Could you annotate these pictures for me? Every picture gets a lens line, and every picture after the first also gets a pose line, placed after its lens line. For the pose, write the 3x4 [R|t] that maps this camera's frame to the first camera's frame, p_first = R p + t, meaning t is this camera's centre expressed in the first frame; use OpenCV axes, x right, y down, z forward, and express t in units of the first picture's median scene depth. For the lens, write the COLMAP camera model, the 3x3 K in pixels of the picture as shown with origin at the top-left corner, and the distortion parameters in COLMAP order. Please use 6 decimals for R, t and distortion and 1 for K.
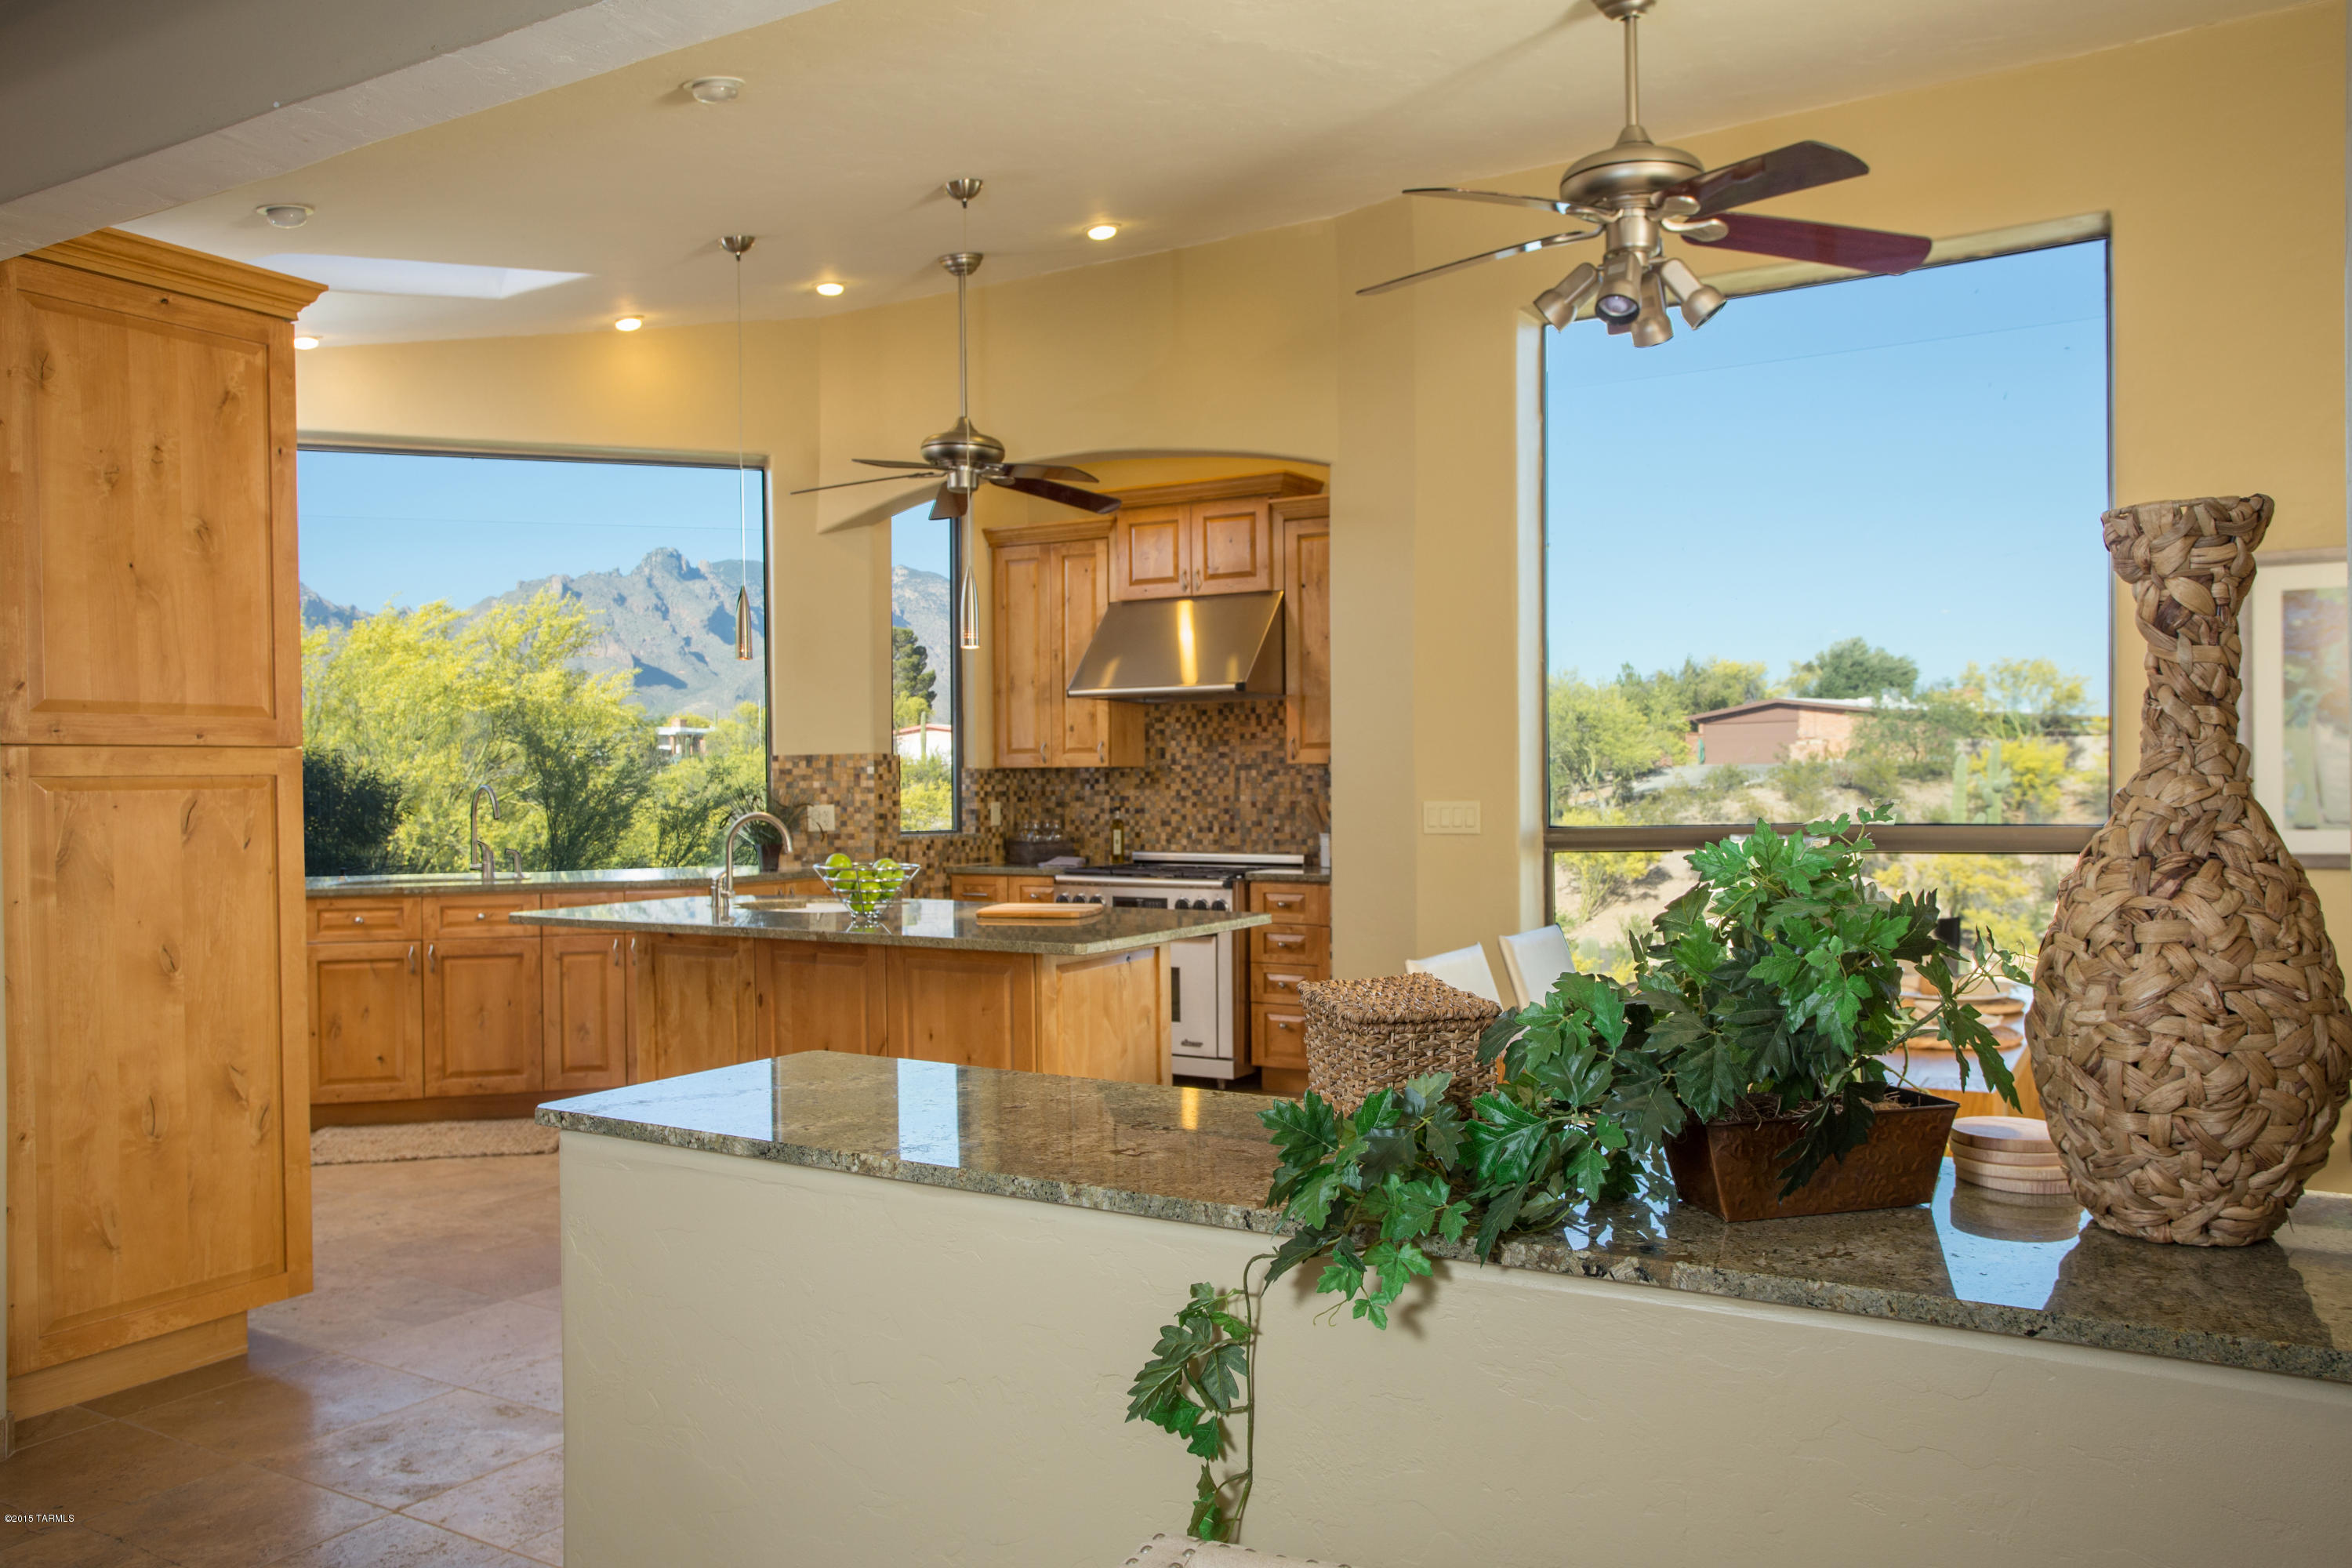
lens RADIAL K [[1778.8, 0, 1224.0], [0, 1778.8, 785.9], [0, 0, 1]] dist [-0.006636, -0.000864]
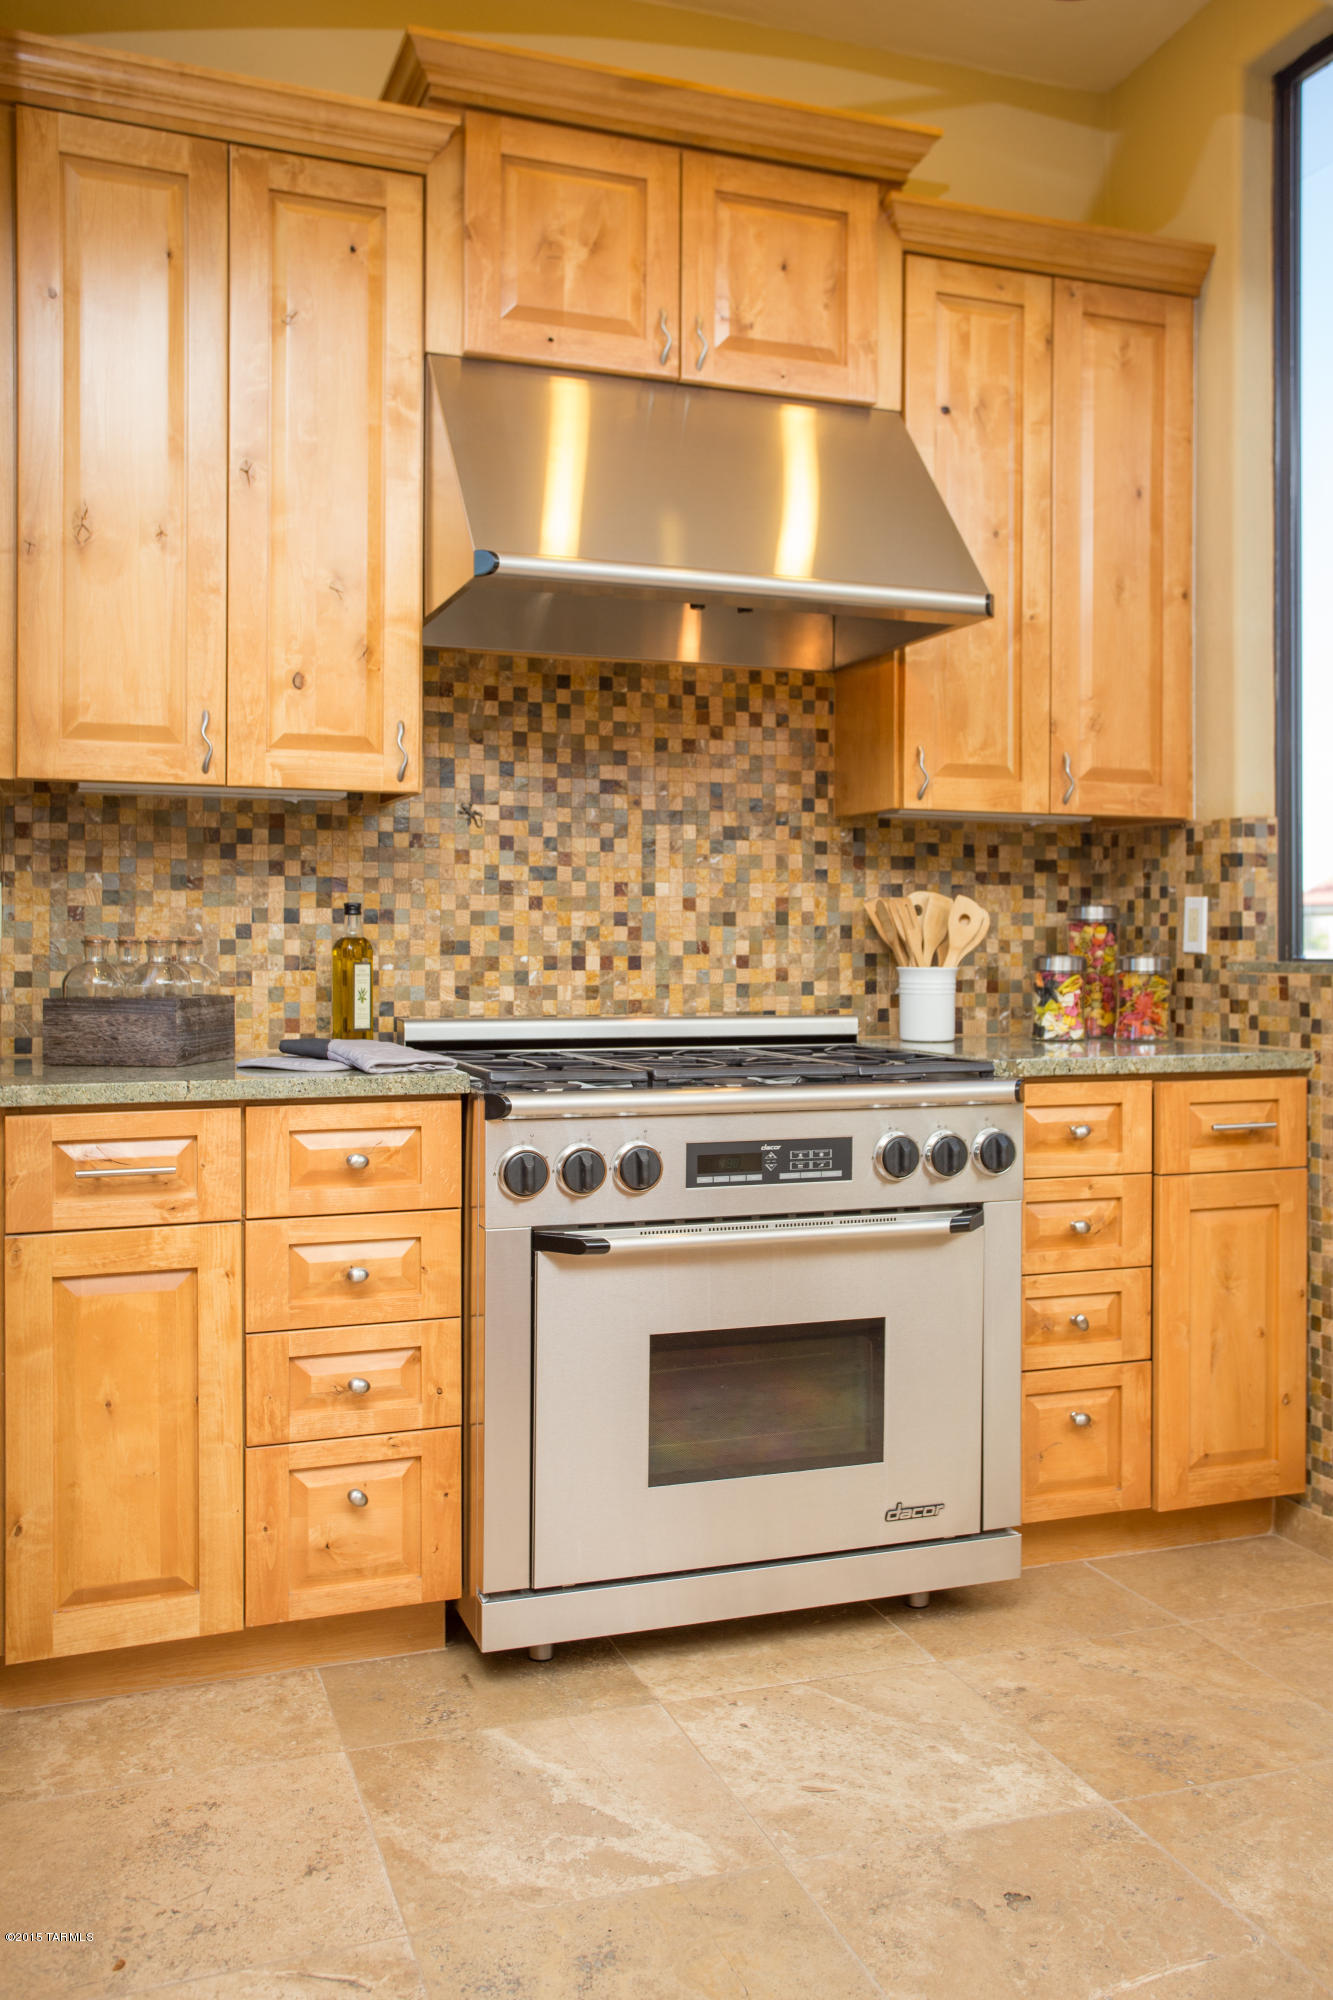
lens RADIAL K [[1767.3, 0, 838.0], [0, 1767.3, 931.5], [0, 0, 1]] dist [-0.001349, 0.003011]
pose [[0.619933, 0.012057, 0.784562, -0.298322], [-0.007196, 0.999927, -0.009680, 0.021001], [-0.784622, 0.000356, 0.619975, 0.701113]]
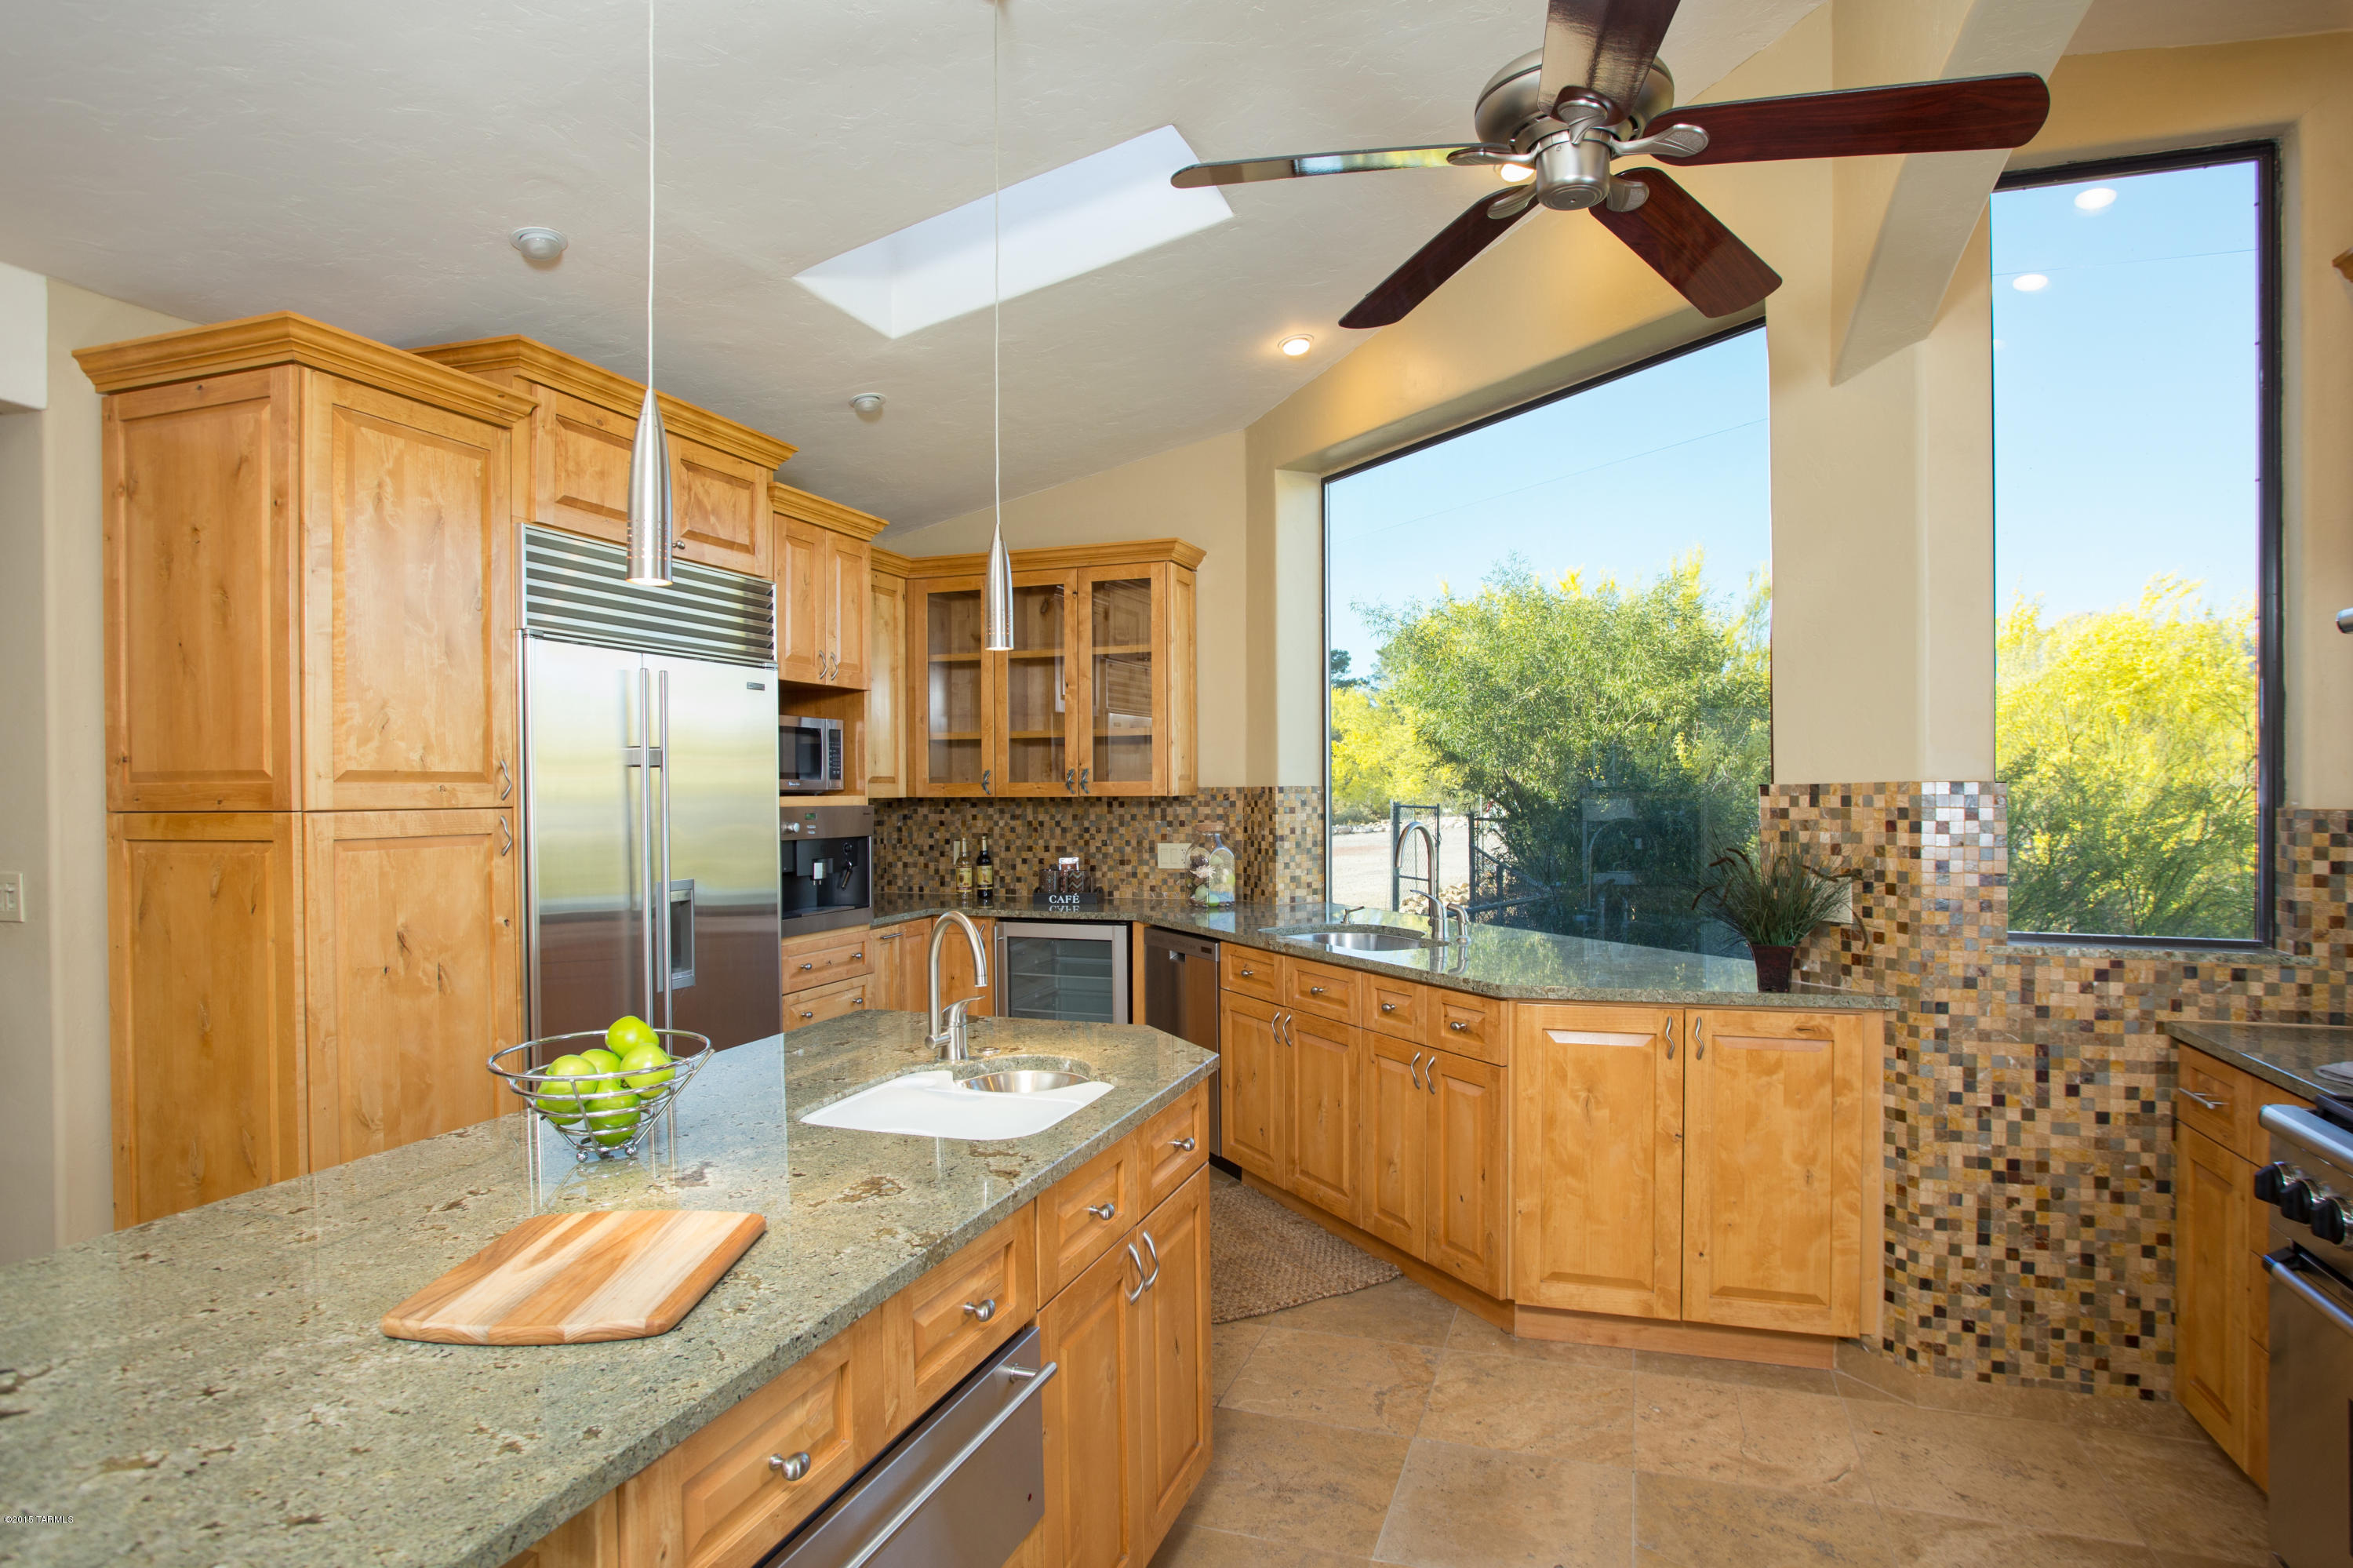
lens RADIAL K [[1280.4, 0, 1176.5], [0, 1280.4, 784.0], [0, 0, 1]] dist [-0.003429, -0.000671]
pose [[0.191371, 0.011905, -0.981446, 0.117049], [0.003729, 0.999910, 0.012856, -0.021808], [0.981511, -0.006120, 0.191309, 0.671521]]
